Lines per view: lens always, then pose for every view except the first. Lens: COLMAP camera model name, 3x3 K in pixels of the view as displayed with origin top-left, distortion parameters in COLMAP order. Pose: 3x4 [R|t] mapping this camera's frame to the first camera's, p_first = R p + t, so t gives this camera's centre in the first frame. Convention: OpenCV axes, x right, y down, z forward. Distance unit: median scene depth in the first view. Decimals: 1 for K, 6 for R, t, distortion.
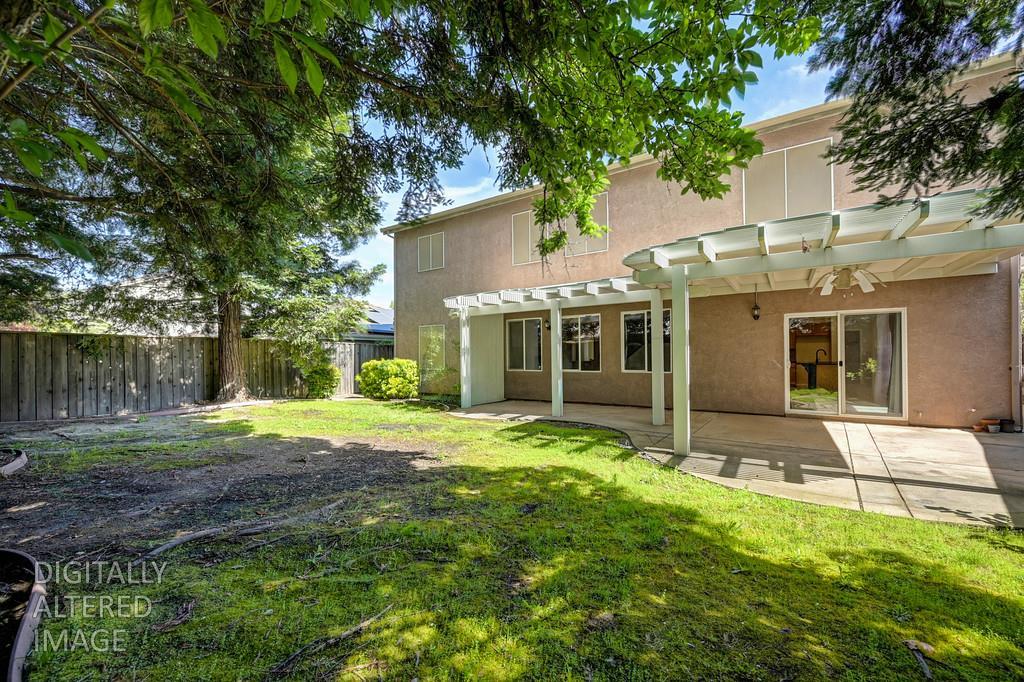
lens RADIAL K [[398.6, 0, 514.4], [0, 398.6, 345.8], [0, 0, 1]] dist [-0.000650, 0.000070]
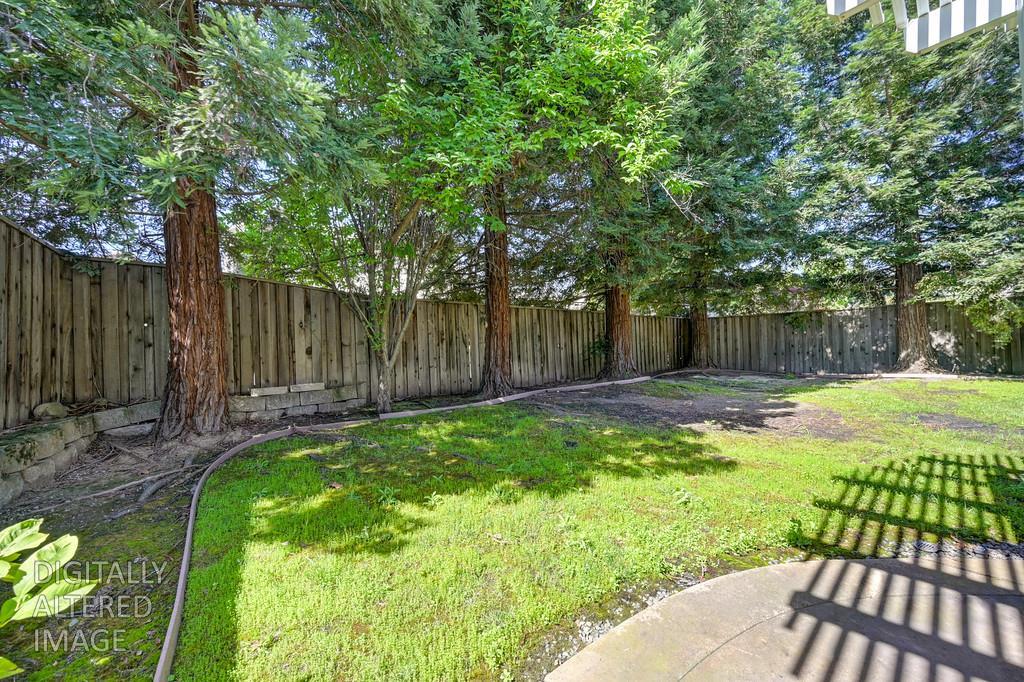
lens RADIAL K [[398.6, 0, 514.4], [0, 398.6, 345.8], [0, 0, 1]] dist [-0.000650, 0.000070]
pose [[-0.235063, 0.009770, -0.971931, 0.579455], [0.064249, 0.997919, -0.005507, 0.039827], [0.969854, -0.063740, -0.235202, 0.503223]]
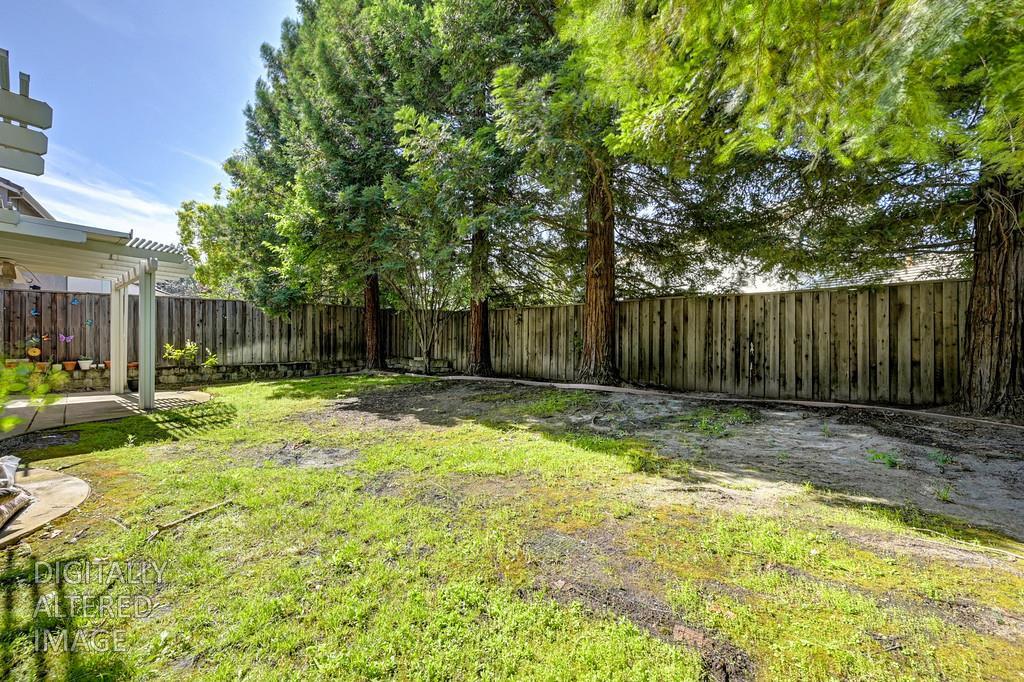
lens RADIAL K [[406.8, 0, 512.0], [0, 406.8, 341.0], [0, 0, 1]] dist [0.000679, 0.000212]
pose [[-0.995786, 0.009365, 0.091224, -0.676400], [0.006396, 0.999442, -0.032783, 0.079443], [-0.091480, -0.032062, -0.995291, 1.682446]]
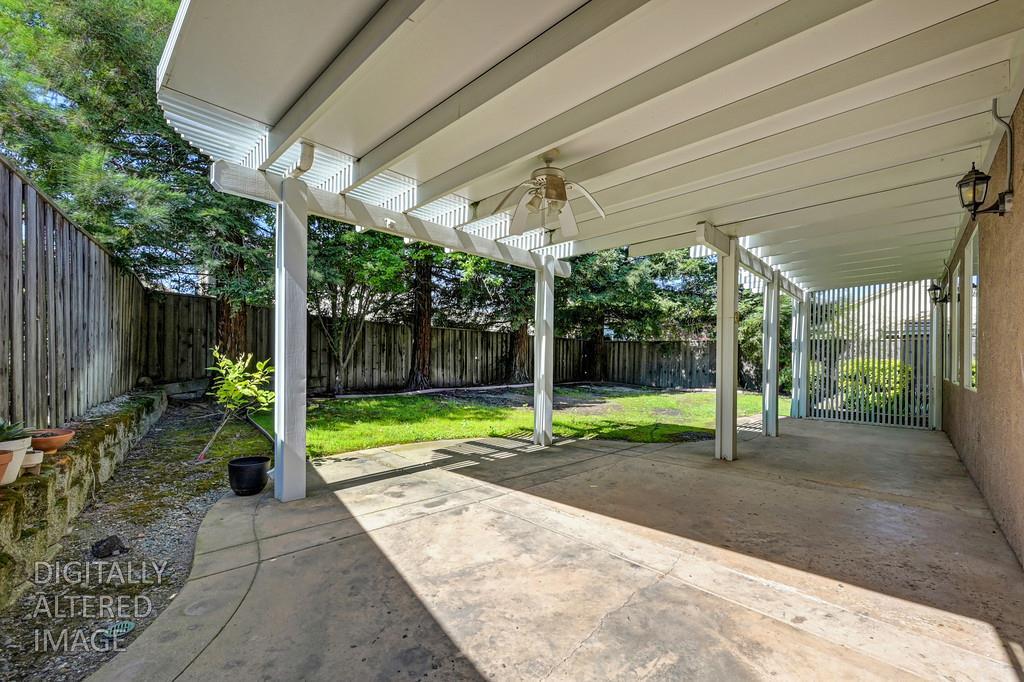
lens RADIAL K [[420.6, 0, 522.8], [0, 420.6, 360.3], [0, 0, 1]] dist [0.000033, 0.000034]
pose [[-0.146615, 0.010656, -0.989136, 1.106732], [0.015509, 0.999844, 0.008473, 0.039111], [0.989072, -0.014099, -0.146758, 0.834331]]
